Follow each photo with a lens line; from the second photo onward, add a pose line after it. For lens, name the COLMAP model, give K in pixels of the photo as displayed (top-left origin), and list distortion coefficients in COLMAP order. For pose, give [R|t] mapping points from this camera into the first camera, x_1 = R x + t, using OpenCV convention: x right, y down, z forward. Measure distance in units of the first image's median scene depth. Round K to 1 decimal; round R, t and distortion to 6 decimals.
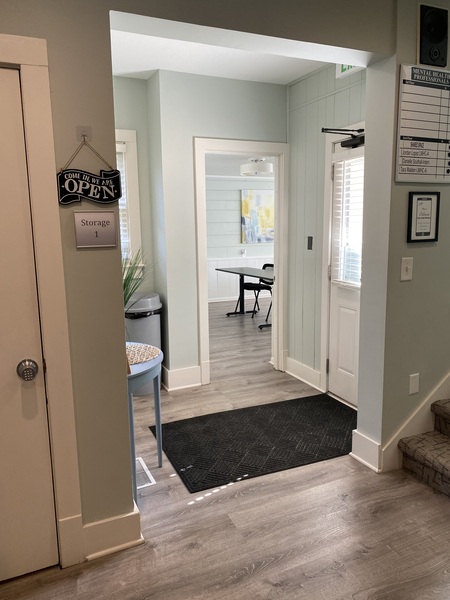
lens RADIAL K [[456.9, 0, 226.1], [0, 456.9, 302.0], [0, 0, 1]] dist [0.008532, -0.006291]
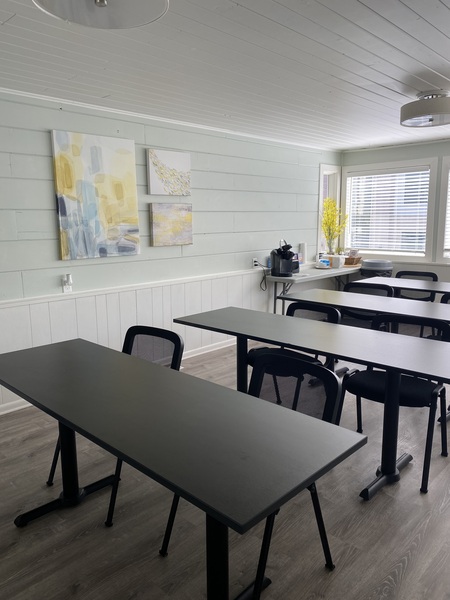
lens RADIAL K [[456.9, 0, 228.2], [0, 456.9, 299.2], [0, 0, 1]] dist [0.008532, -0.006291]
pose [[0.930691, -0.056614, 0.361400, 0.023702], [0.053105, 0.998396, 0.019642, -0.092824], [-0.361932, 0.000912, 0.932204, 0.553150]]
